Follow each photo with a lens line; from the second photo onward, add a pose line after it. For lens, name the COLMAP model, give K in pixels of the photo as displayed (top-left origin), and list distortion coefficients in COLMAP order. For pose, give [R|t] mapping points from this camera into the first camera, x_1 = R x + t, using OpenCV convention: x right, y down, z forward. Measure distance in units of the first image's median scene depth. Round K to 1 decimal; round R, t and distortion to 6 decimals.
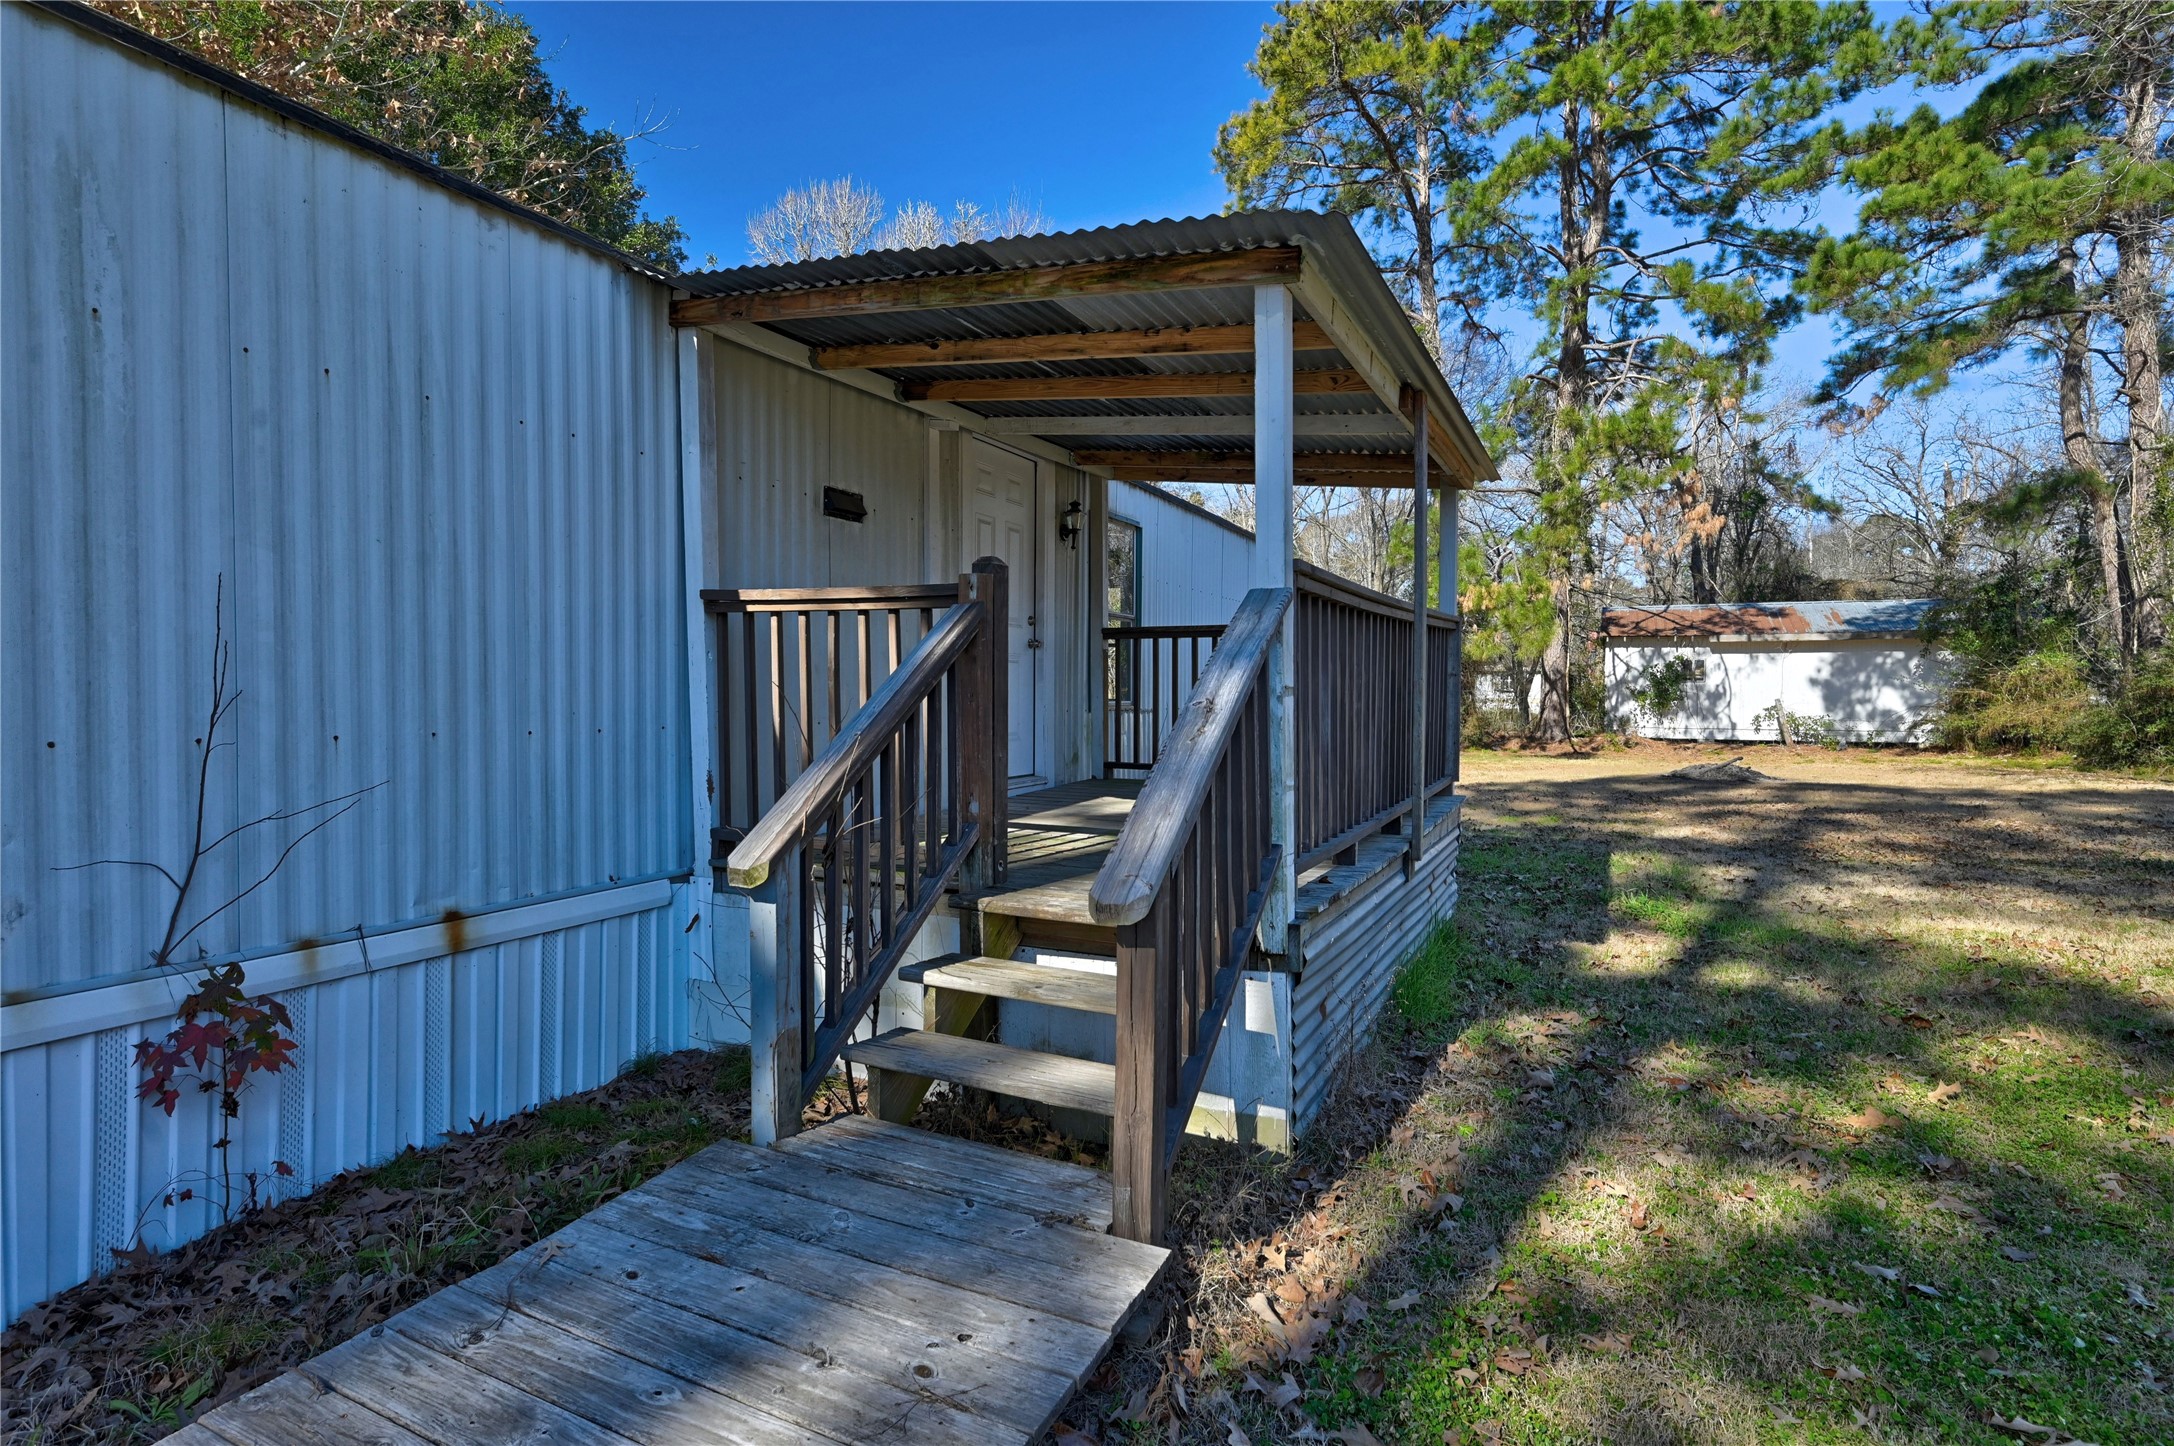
lens RADIAL K [[1077.0, 0, 1115.4], [0, 1077.0, 681.3], [0, 0, 1]] dist [0.013627, 0.000003]
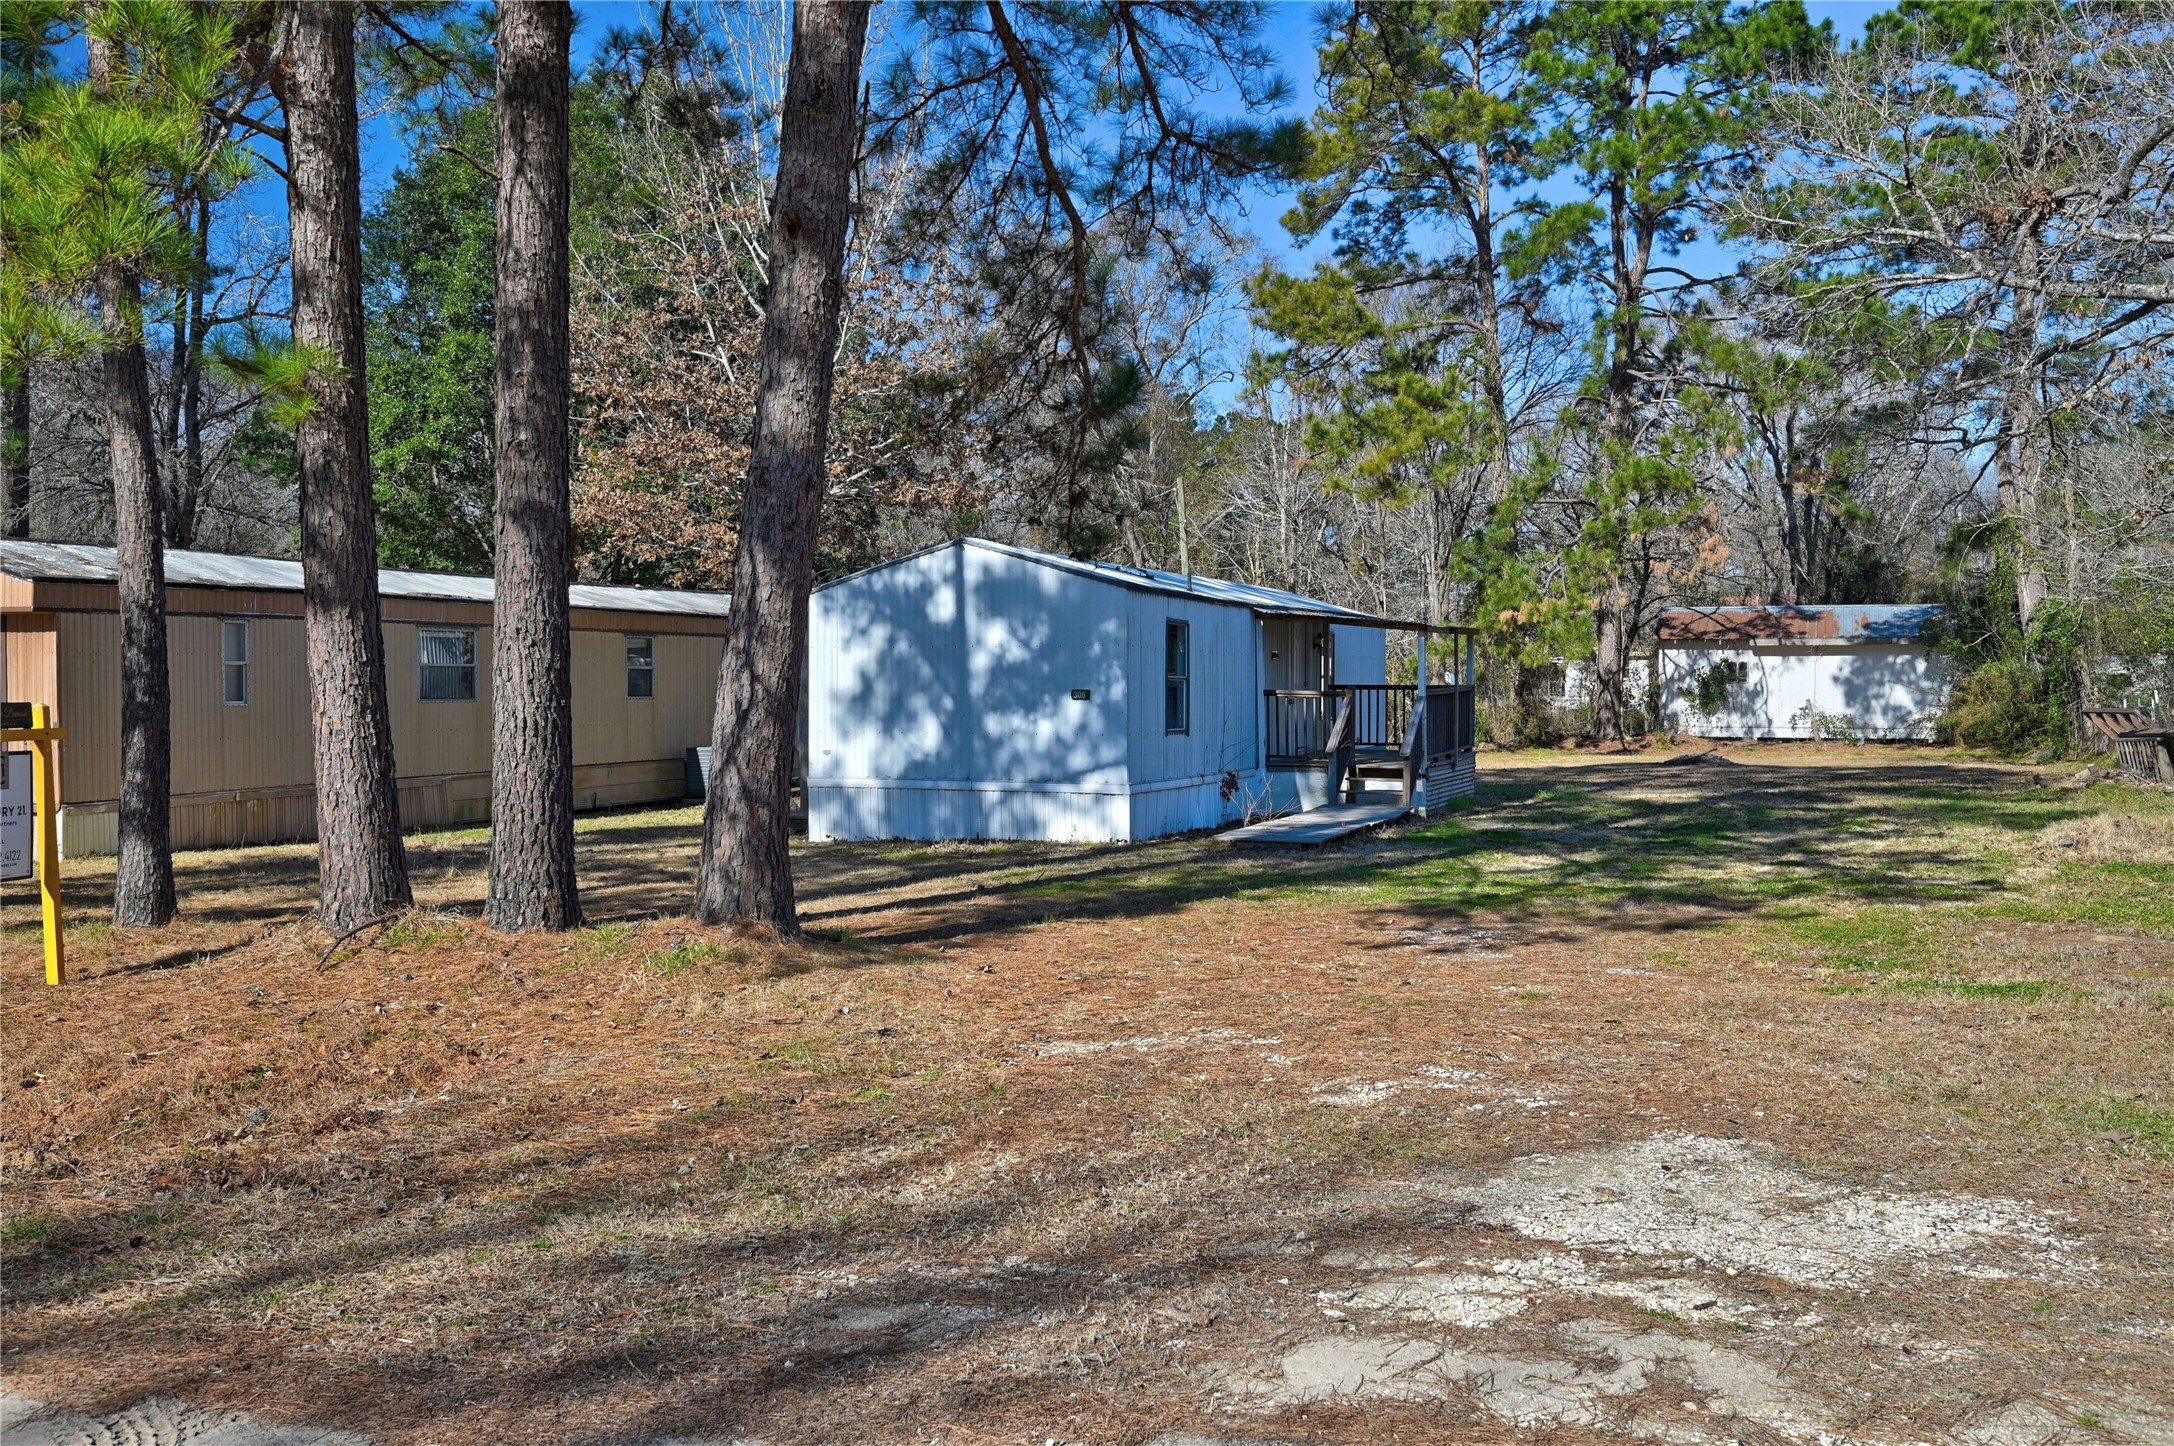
lens RADIAL K [[1902.9, 0, 1087.0], [0, 1902.9, 723.0], [0, 0, 1]] dist [0.016755, -0.004192]
pose [[0.998014, -0.016460, 0.060796, -0.217207], [0.014518, 0.999374, 0.032256, -0.028343], [-0.061289, -0.031309, 0.997629, -0.836066]]
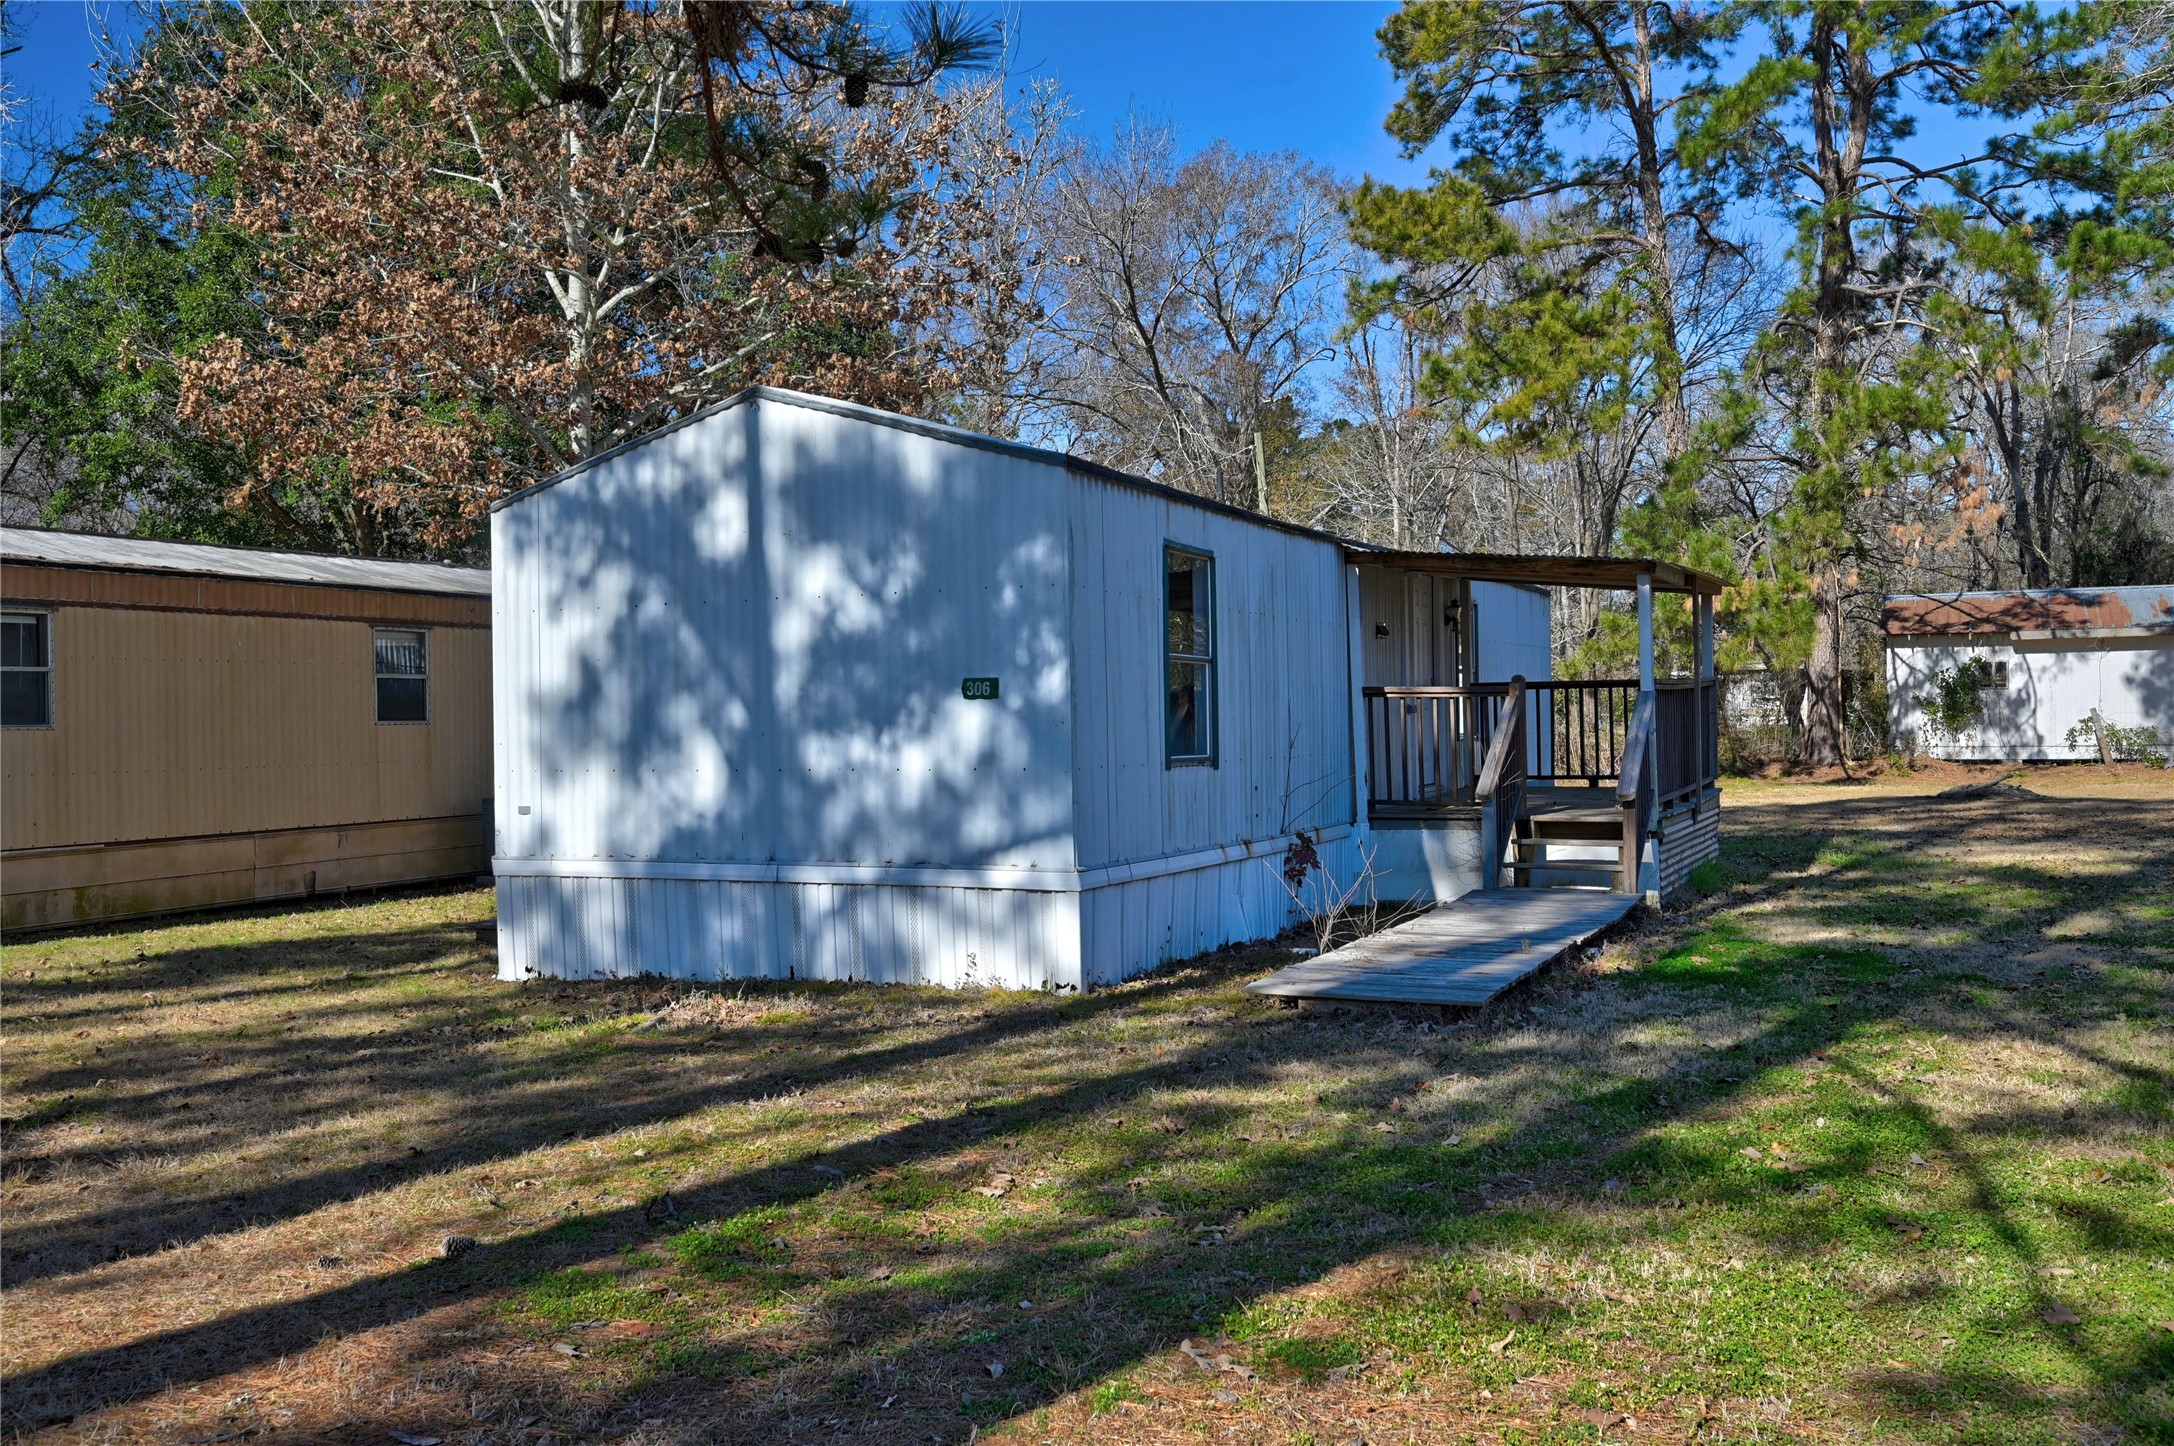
lens RADIAL K [[1902.9, 0, 1087.0], [0, 1902.9, 723.0], [0, 0, 1]] dist [0.016755, -0.004192]
pose [[0.999447, -0.033248, -0.000074, -0.152615], [0.033246, 0.999374, 0.012110, -0.012632], [-0.000329, -0.012106, 0.999927, -0.451483]]
